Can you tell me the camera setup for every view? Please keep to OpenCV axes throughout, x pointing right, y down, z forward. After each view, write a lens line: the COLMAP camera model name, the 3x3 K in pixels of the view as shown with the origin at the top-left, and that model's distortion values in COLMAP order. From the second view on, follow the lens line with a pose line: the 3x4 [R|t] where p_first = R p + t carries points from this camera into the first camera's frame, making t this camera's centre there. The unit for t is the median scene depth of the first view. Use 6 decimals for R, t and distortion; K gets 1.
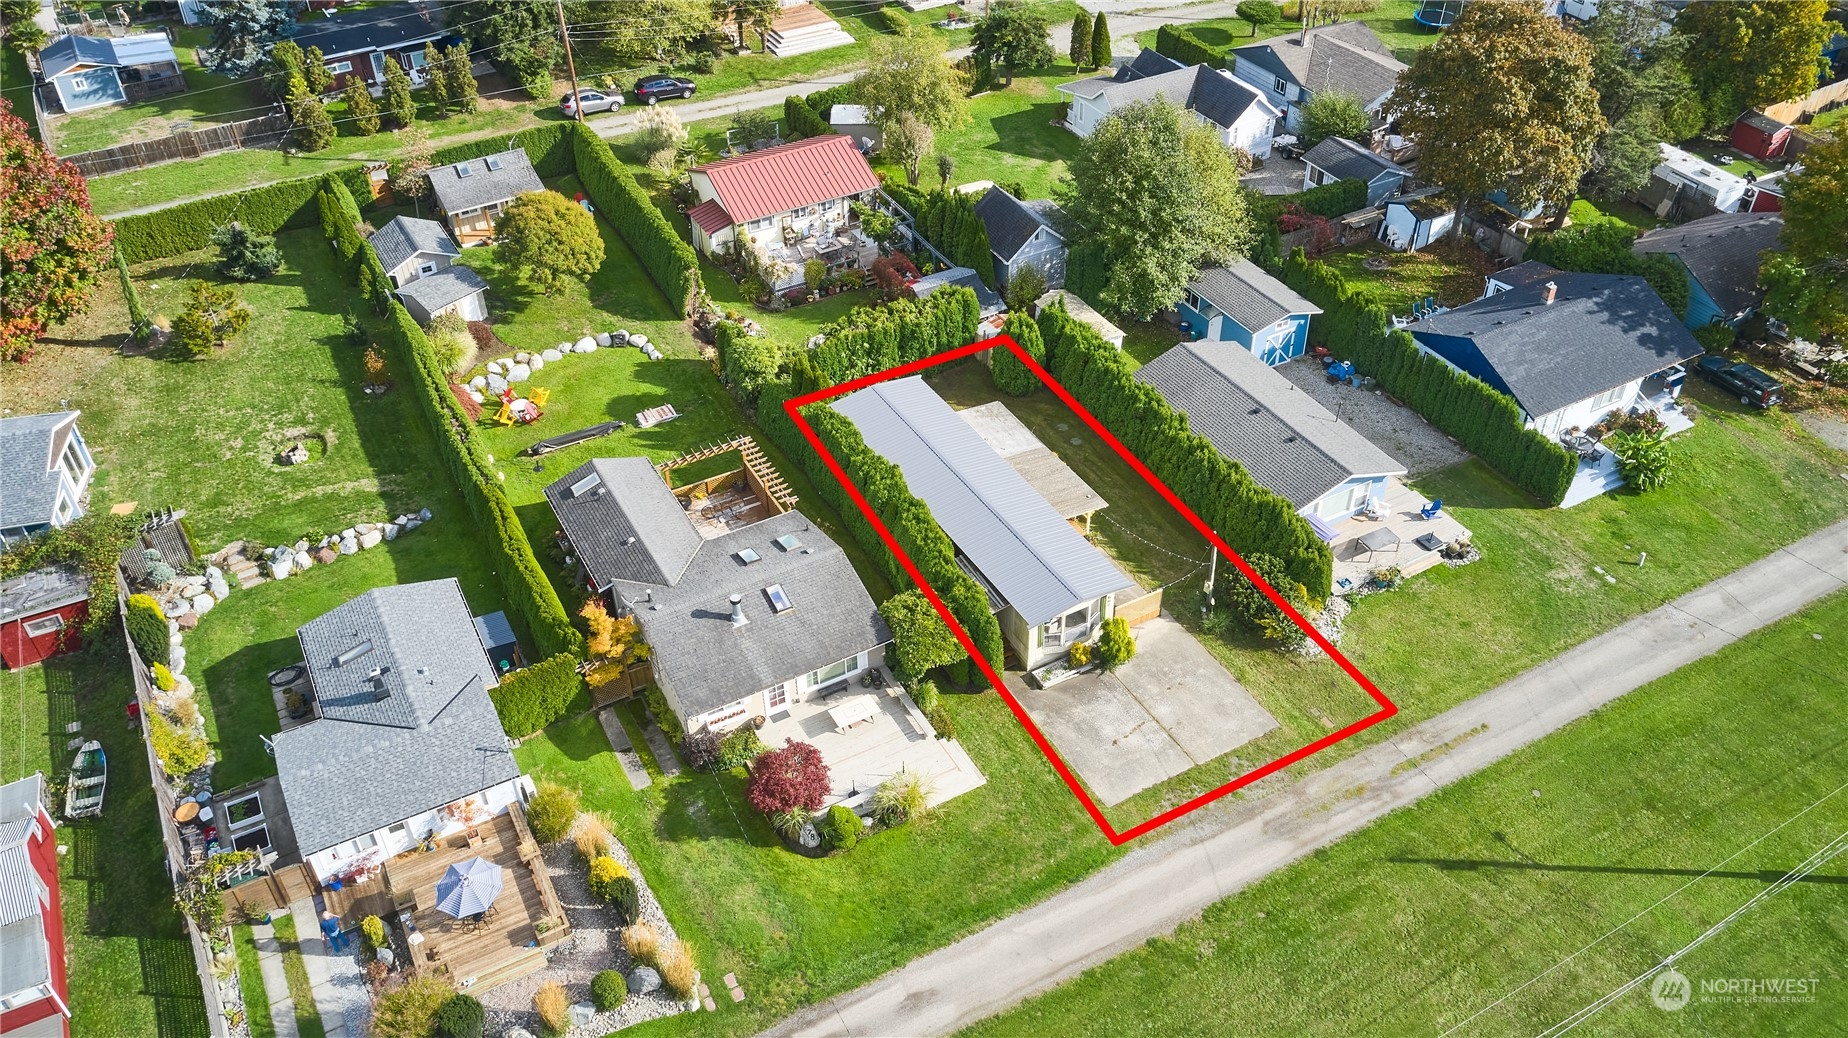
lens RADIAL K [[1511.1, 0, 921.9], [0, 1511.1, 519.4], [0, 0, 1]] dist [0.009045, -0.016862]
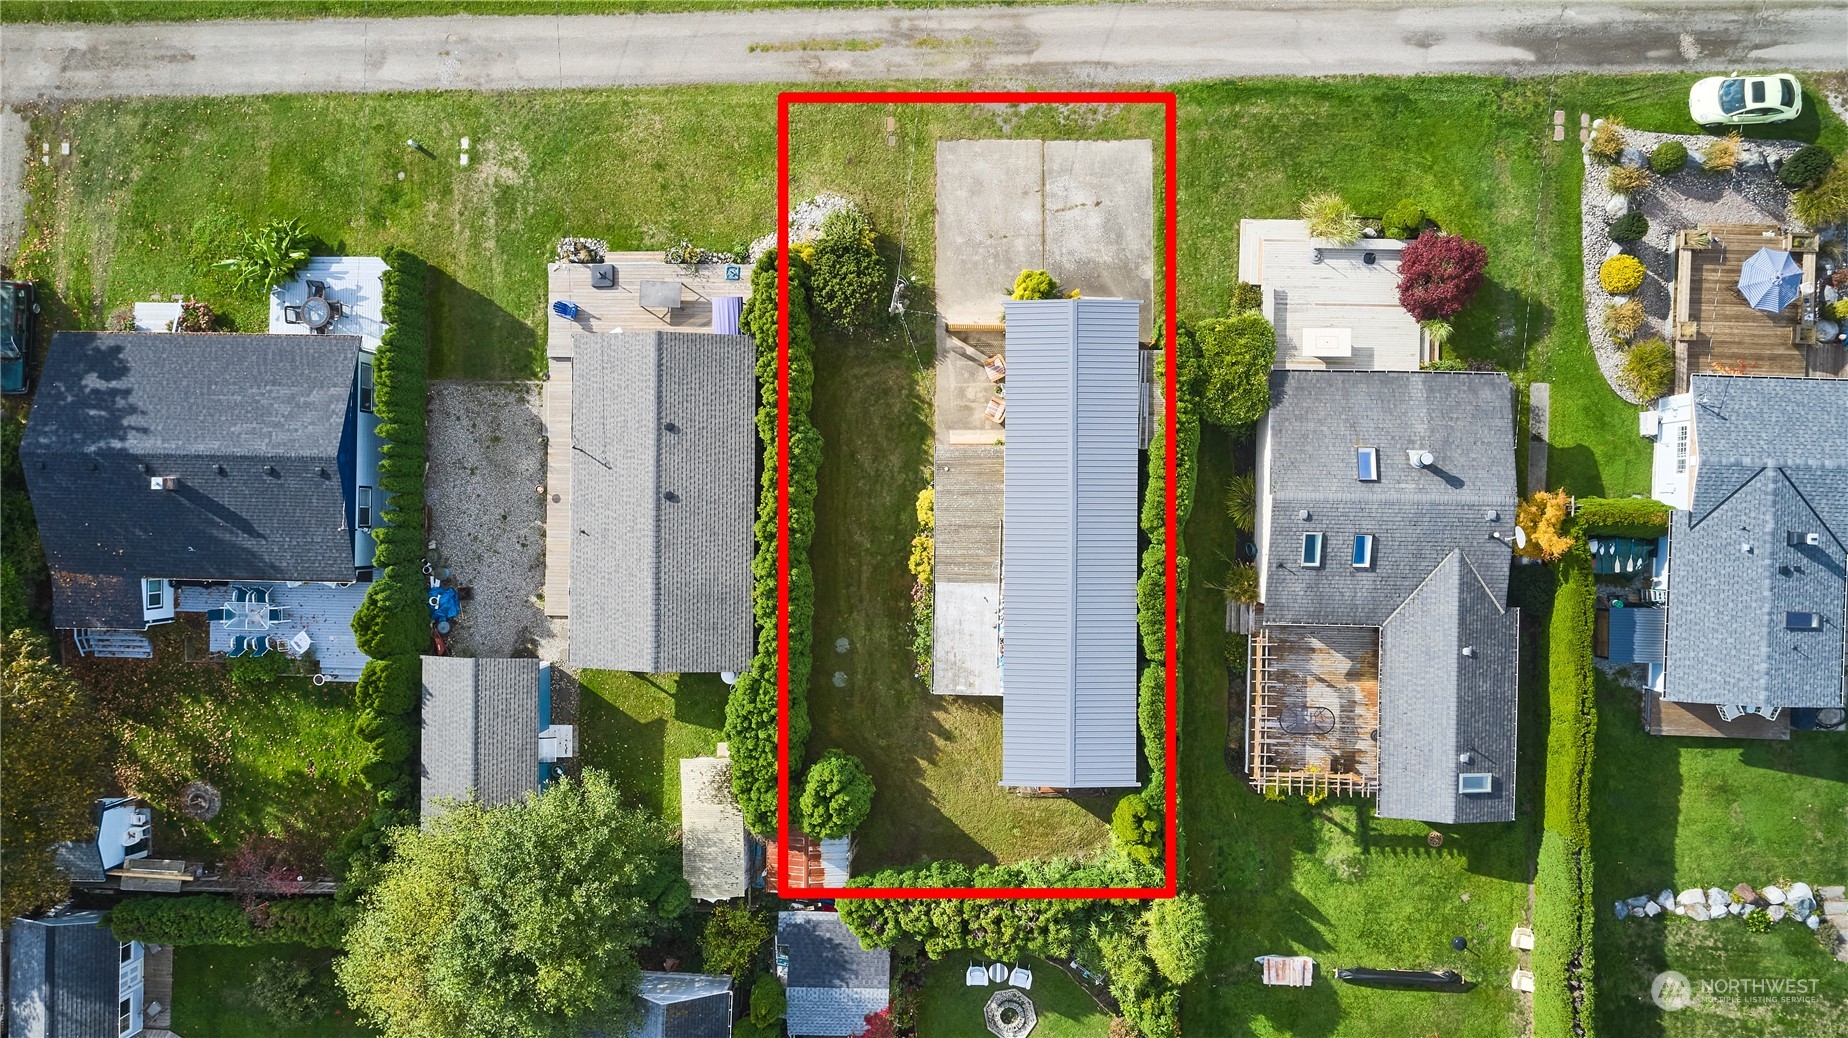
lens RADIAL K [[1511.1, 0, 923.5], [0, 1511.1, 518.3], [0, 0, 1]] dist [0.009045, -0.016862]
pose [[-0.865537, -0.498605, 0.047313, 0.076509], [0.348397, -0.531526, 0.772075, -0.765220], [-0.359812, 0.684743, 0.633768, 0.552083]]
